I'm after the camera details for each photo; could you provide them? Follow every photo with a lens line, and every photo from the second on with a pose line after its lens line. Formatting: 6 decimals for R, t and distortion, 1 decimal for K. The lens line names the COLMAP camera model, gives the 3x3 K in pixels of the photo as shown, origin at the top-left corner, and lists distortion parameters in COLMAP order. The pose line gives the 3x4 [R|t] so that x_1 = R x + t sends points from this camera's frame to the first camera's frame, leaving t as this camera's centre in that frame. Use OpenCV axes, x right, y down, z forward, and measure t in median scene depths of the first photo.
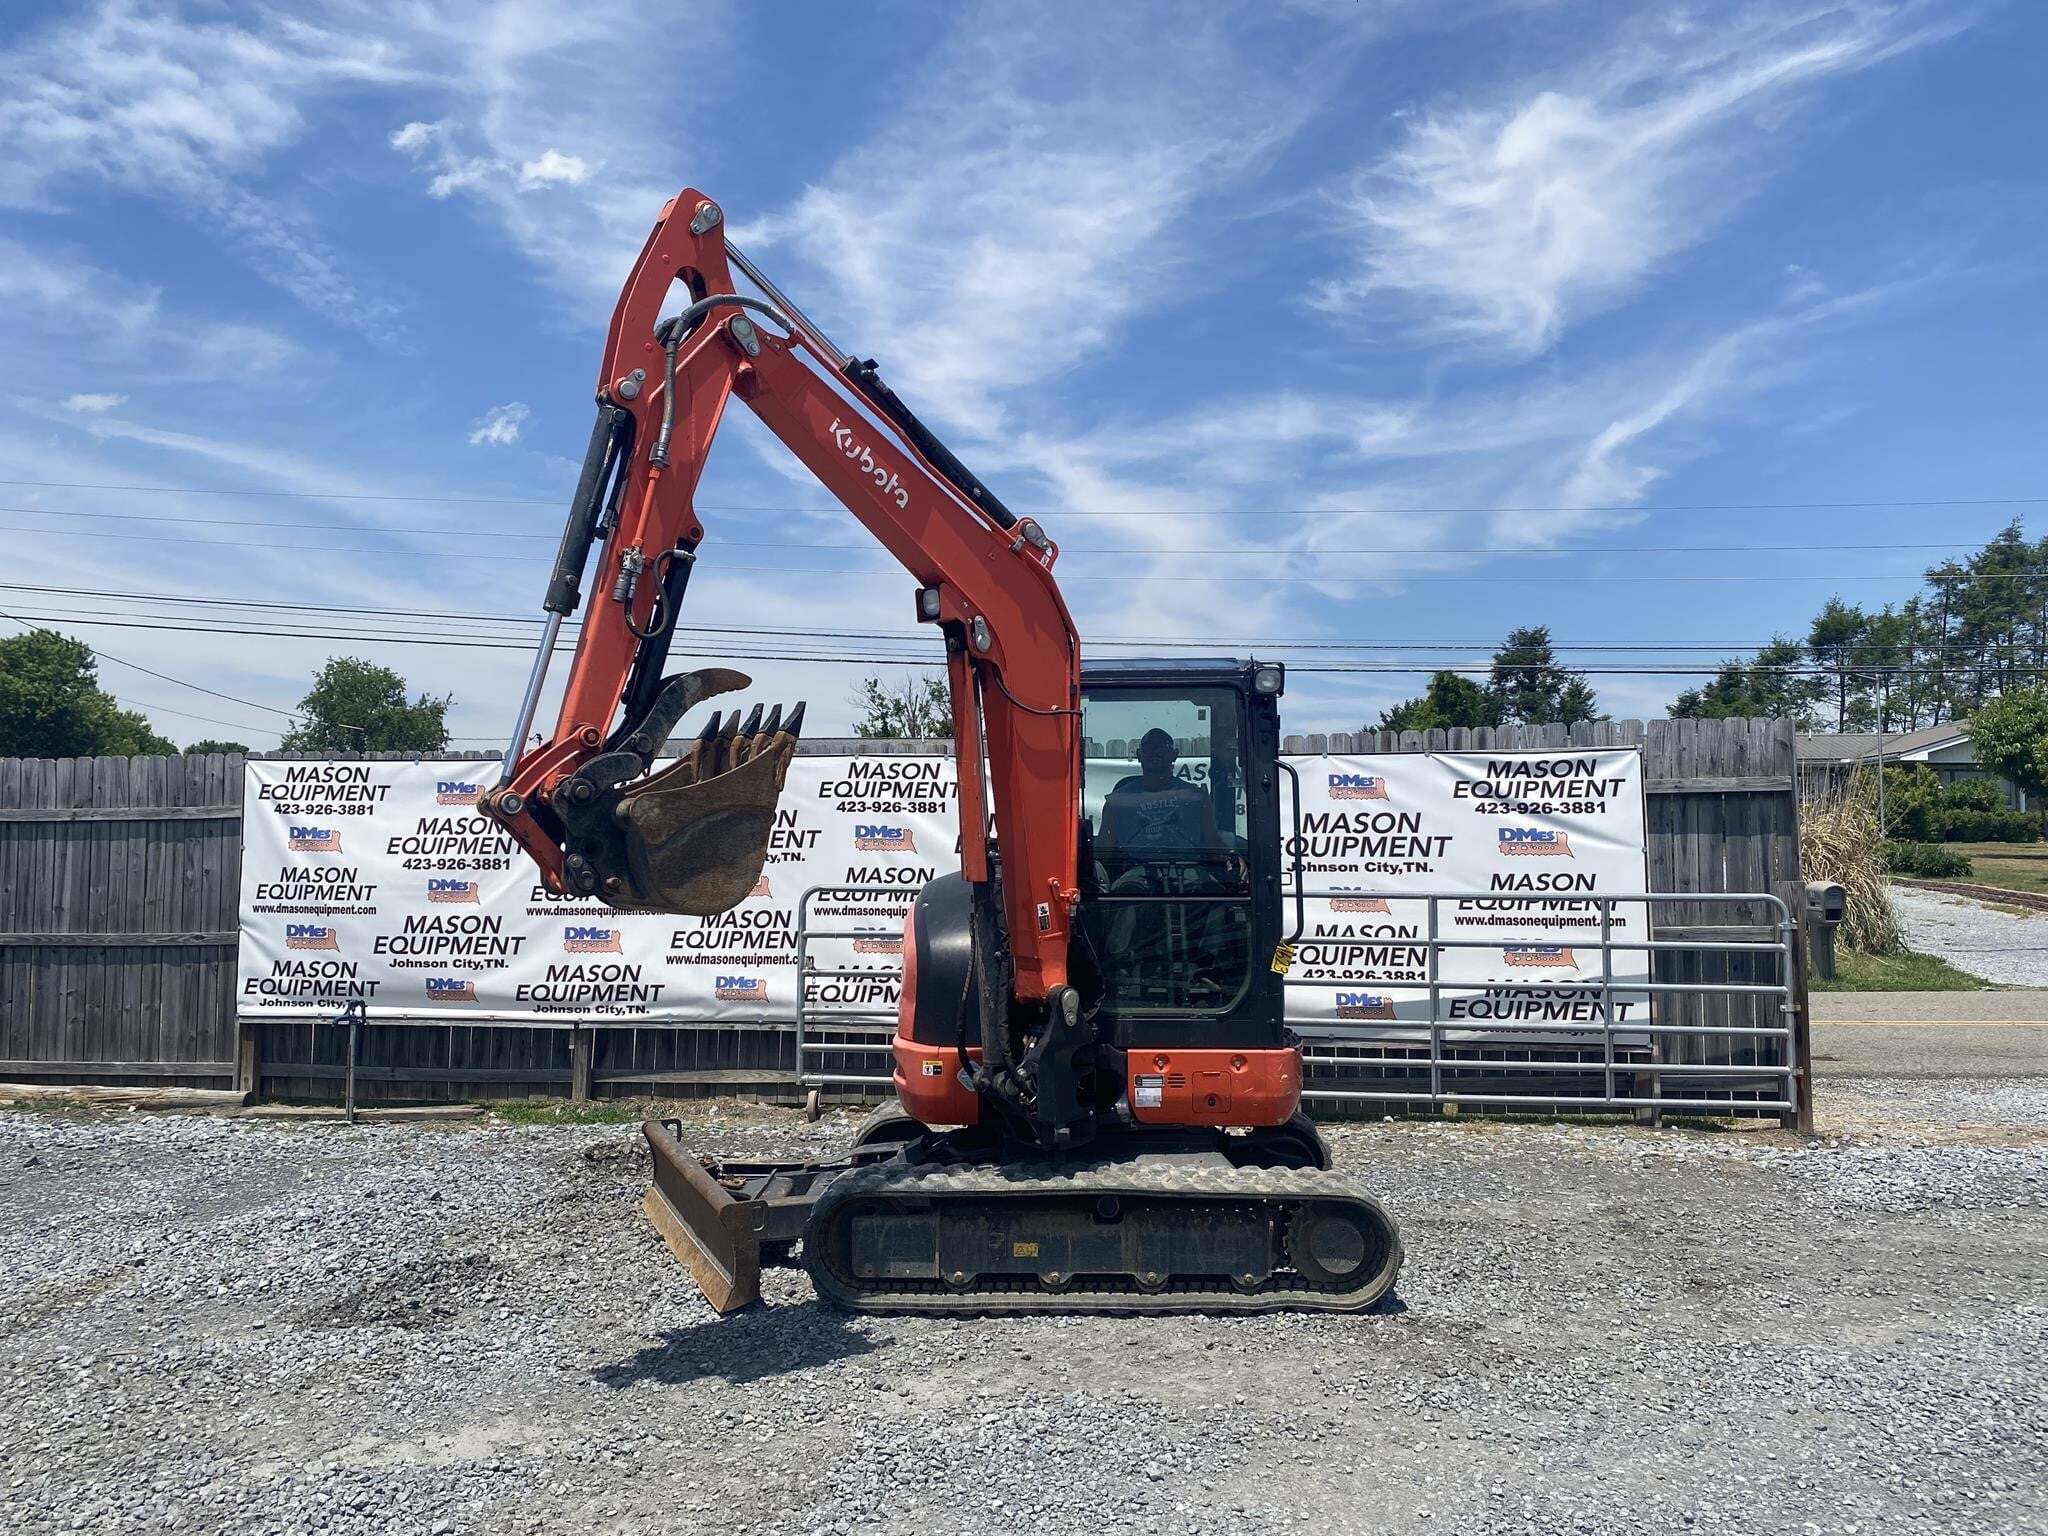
lens RADIAL K [[1572.0, 0, 997.0], [0, 1572.0, 760.5], [0, 0, 1]] dist [0.012033, 0.001621]
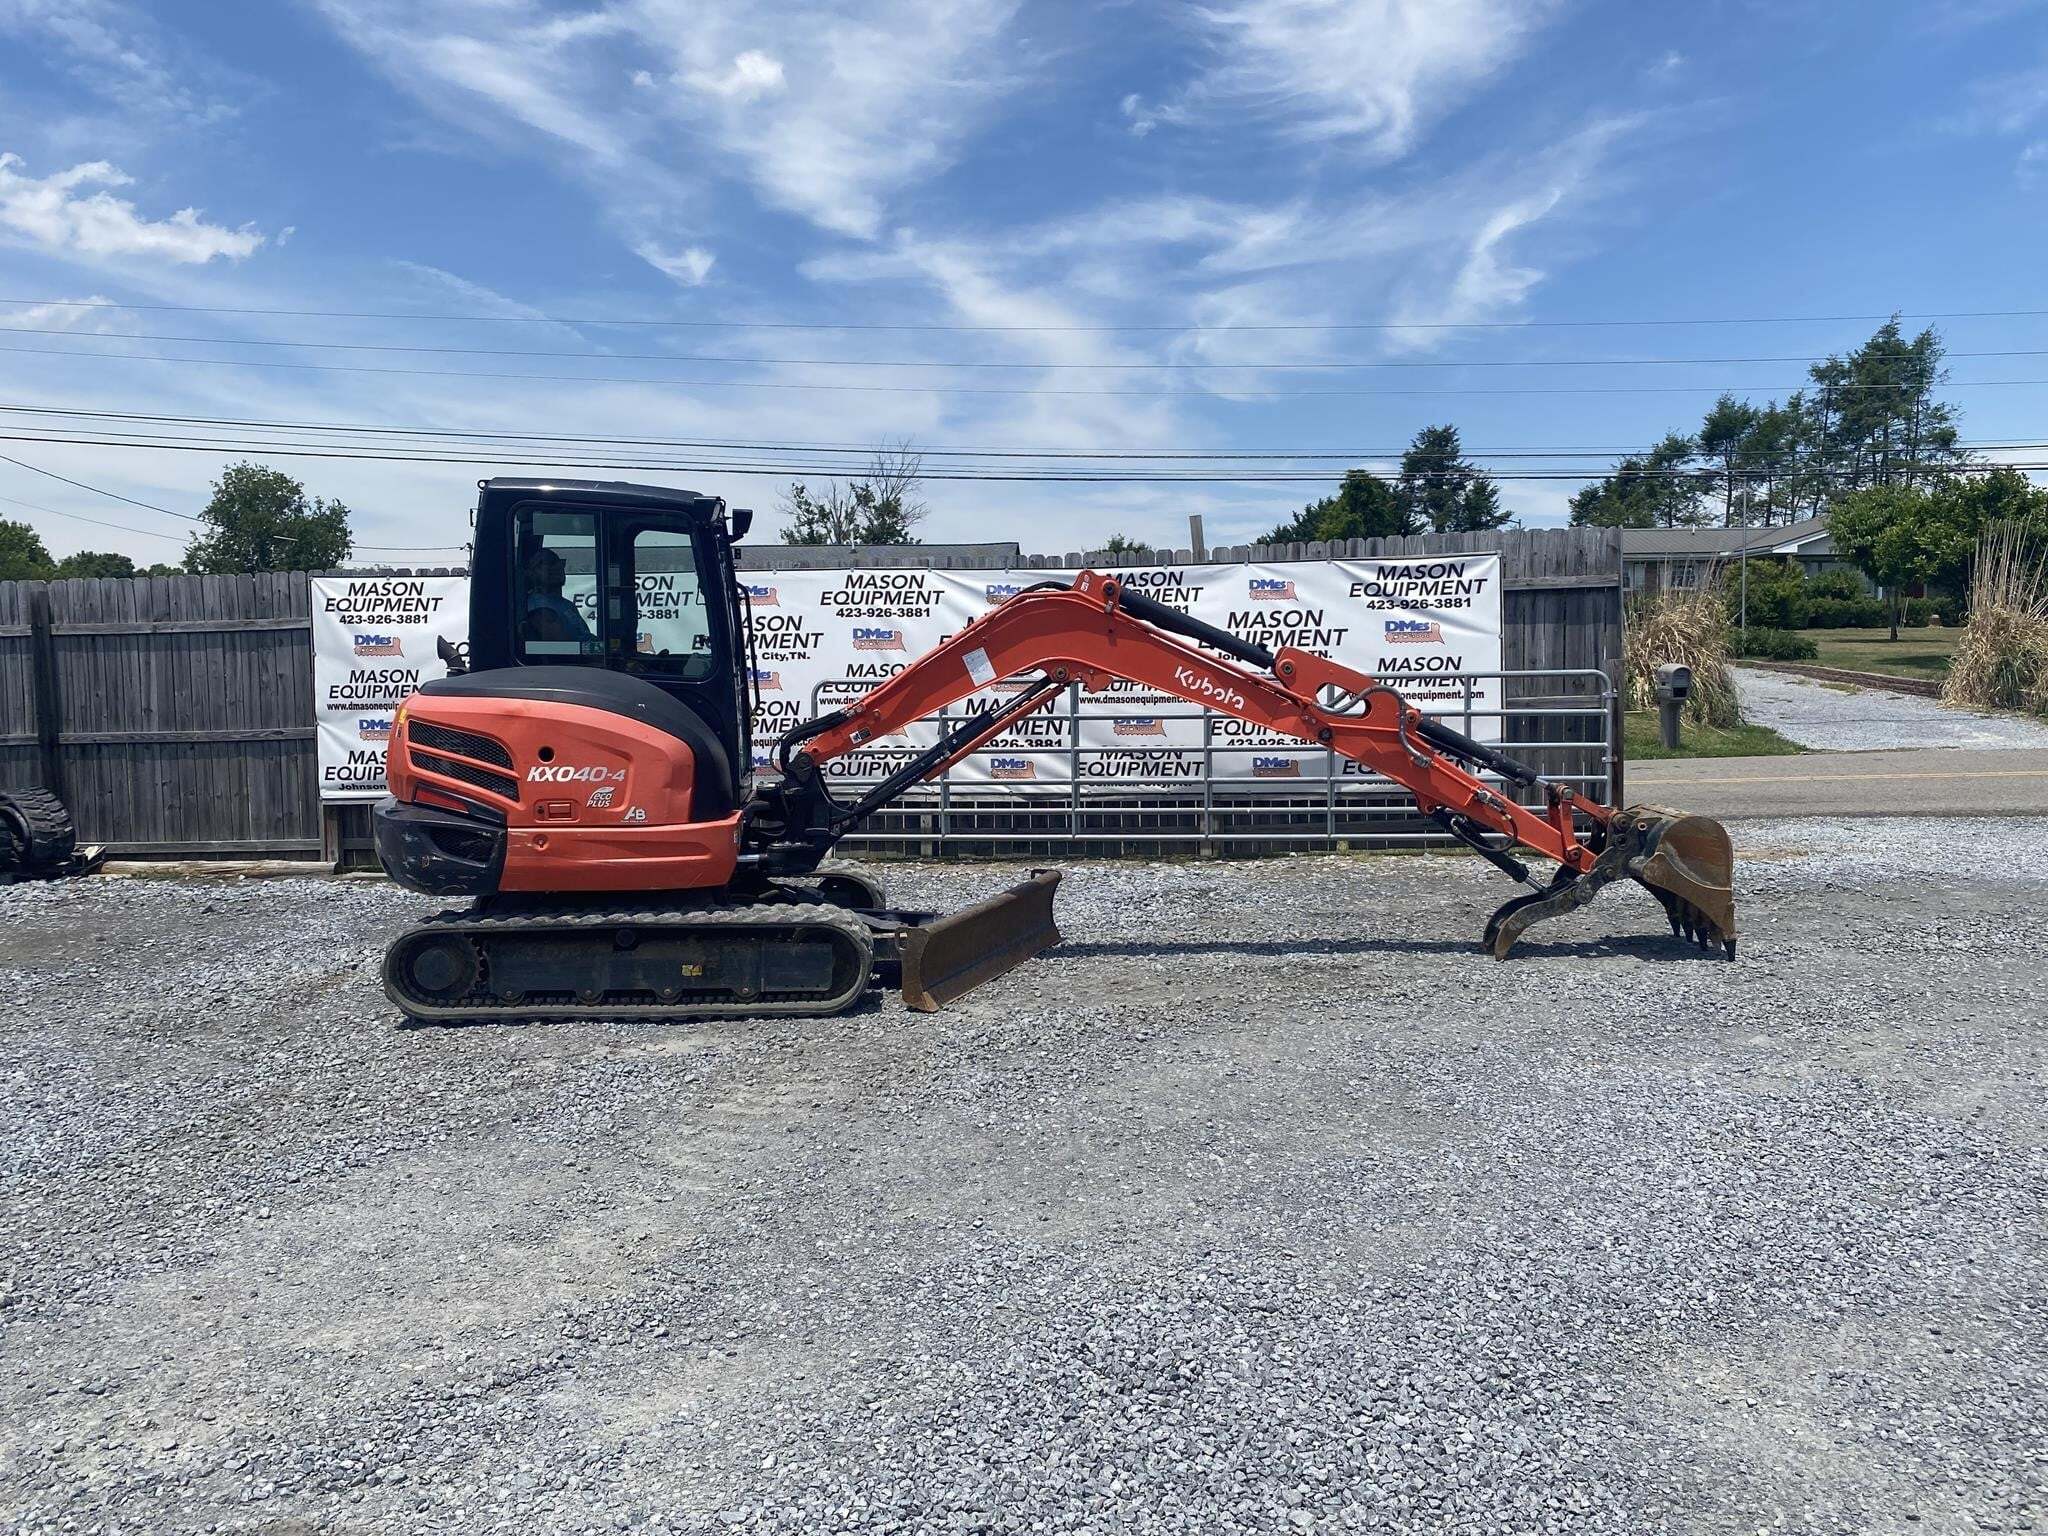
lens RADIAL K [[1566.8, 0, 1016.6], [0, 1566.8, 764.5], [0, 0, 1]] dist [0.055456, -0.078331]
pose [[0.997676, -0.021230, 0.064748, -0.050757], [0.012806, 0.991712, 0.127839, -0.006506], [-0.066925, -0.126713, 0.989679, -0.211104]]
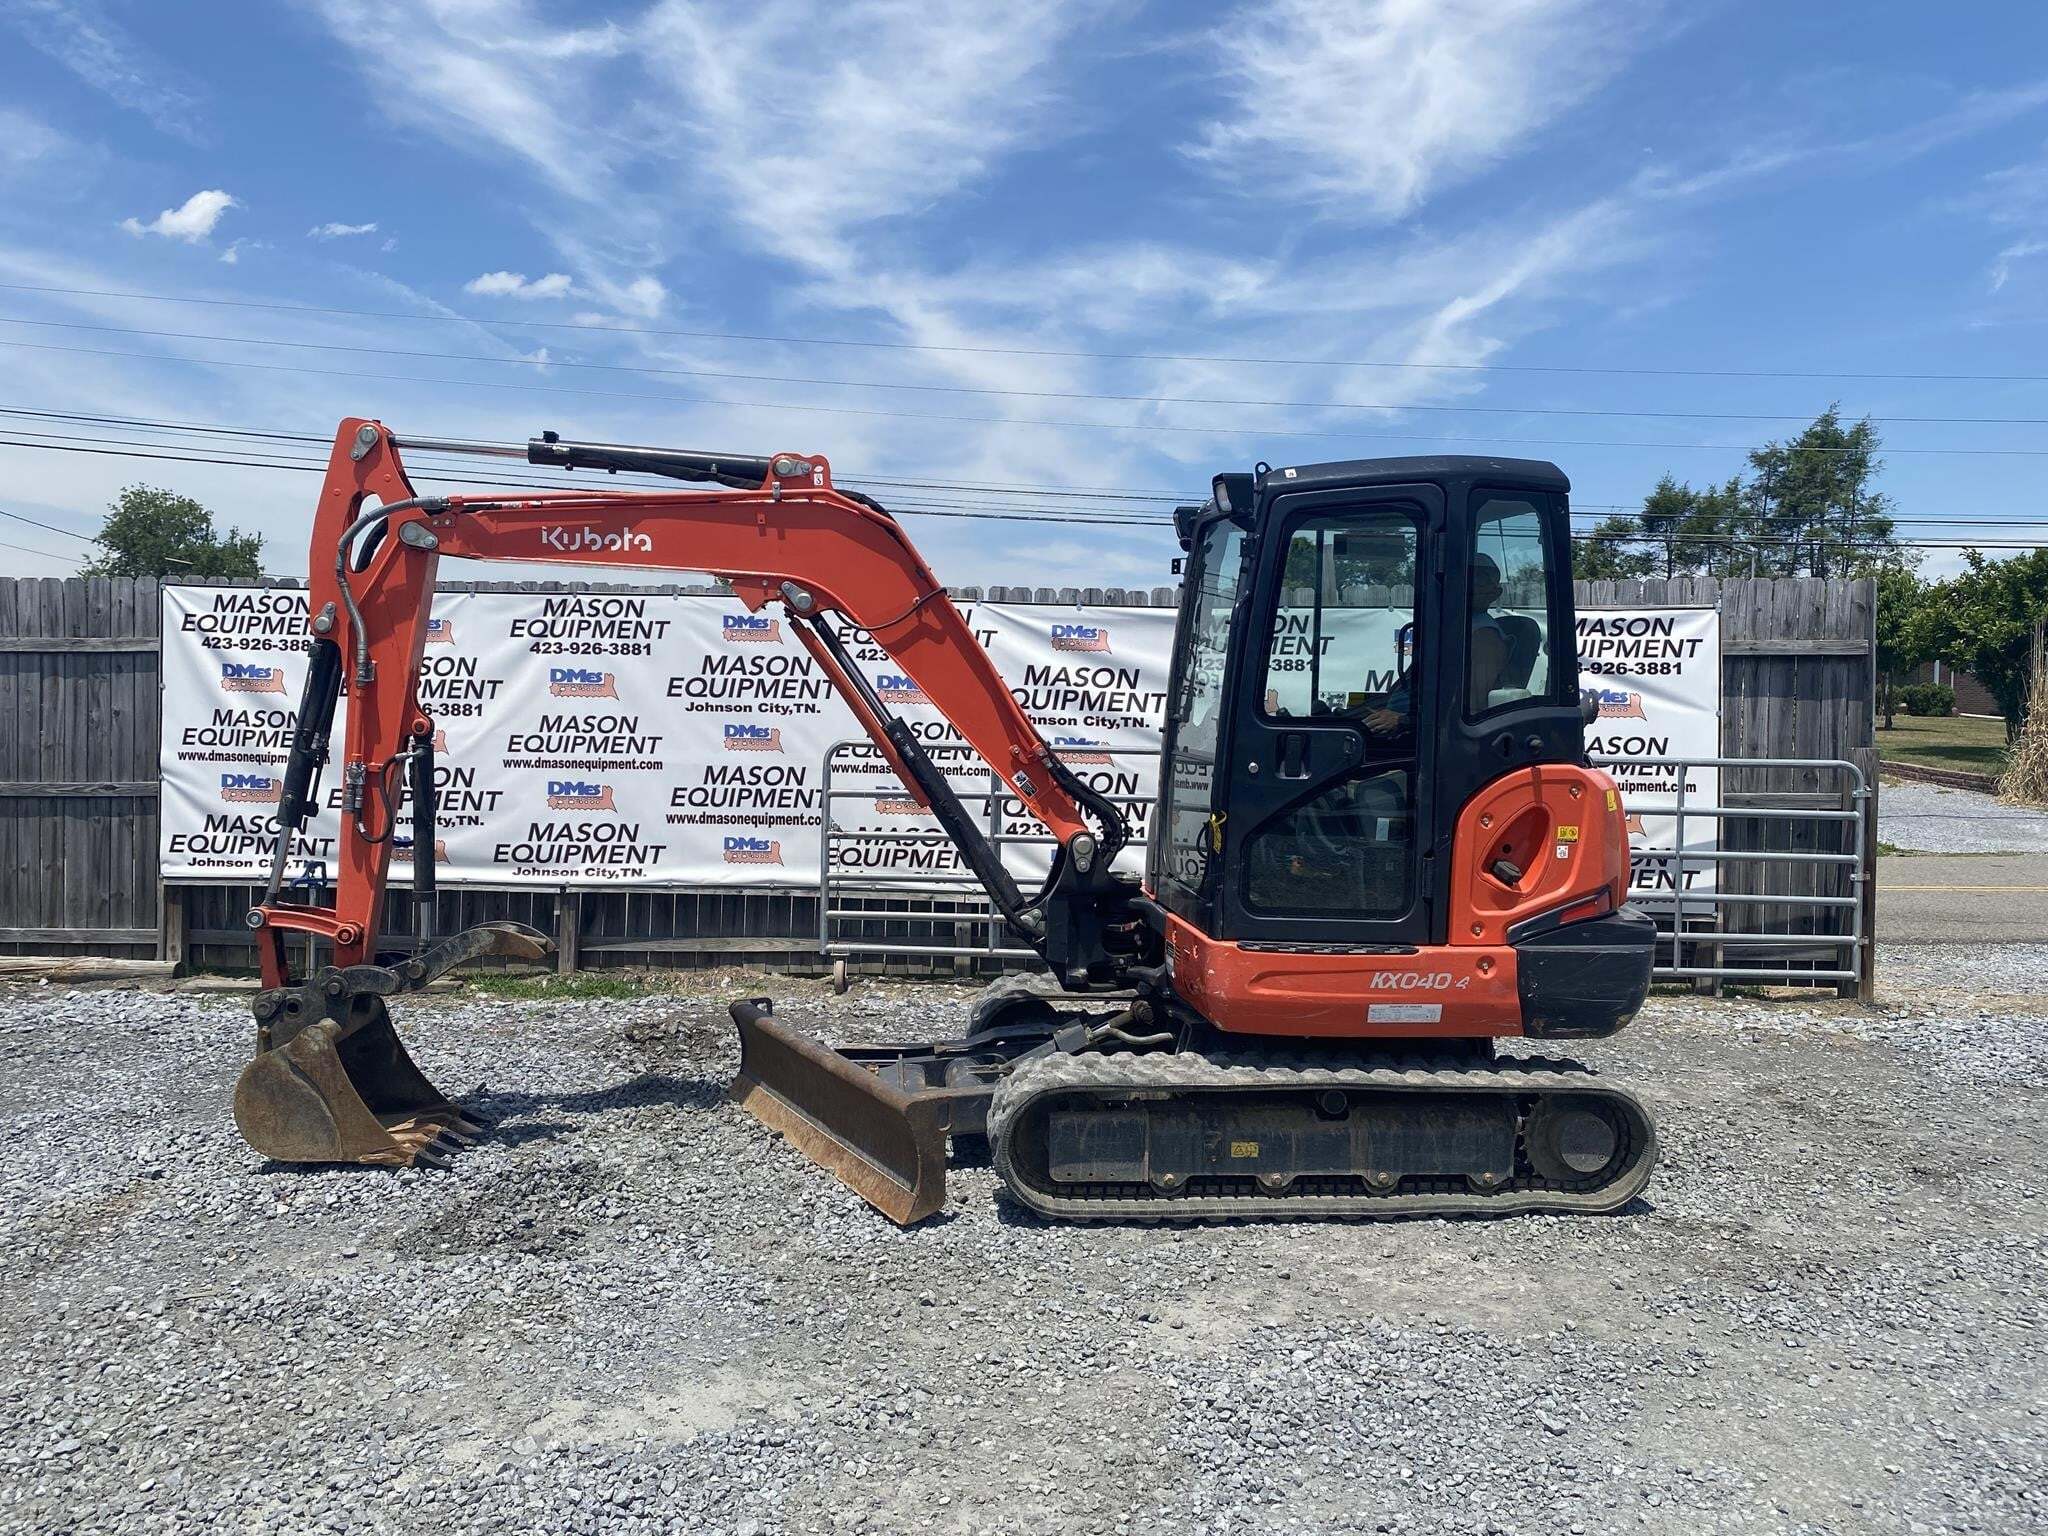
lens RADIAL K [[1566.4, 0, 1008.9], [0, 1566.4, 750.3], [0, 0, 1]] dist [0.018601, -0.008521]
pose [[0.993315, 0.013229, 0.114673, -0.129285], [-0.022768, 0.996349, 0.082282, 0.009645], [-0.113166, -0.084342, 0.989990, 0.093915]]
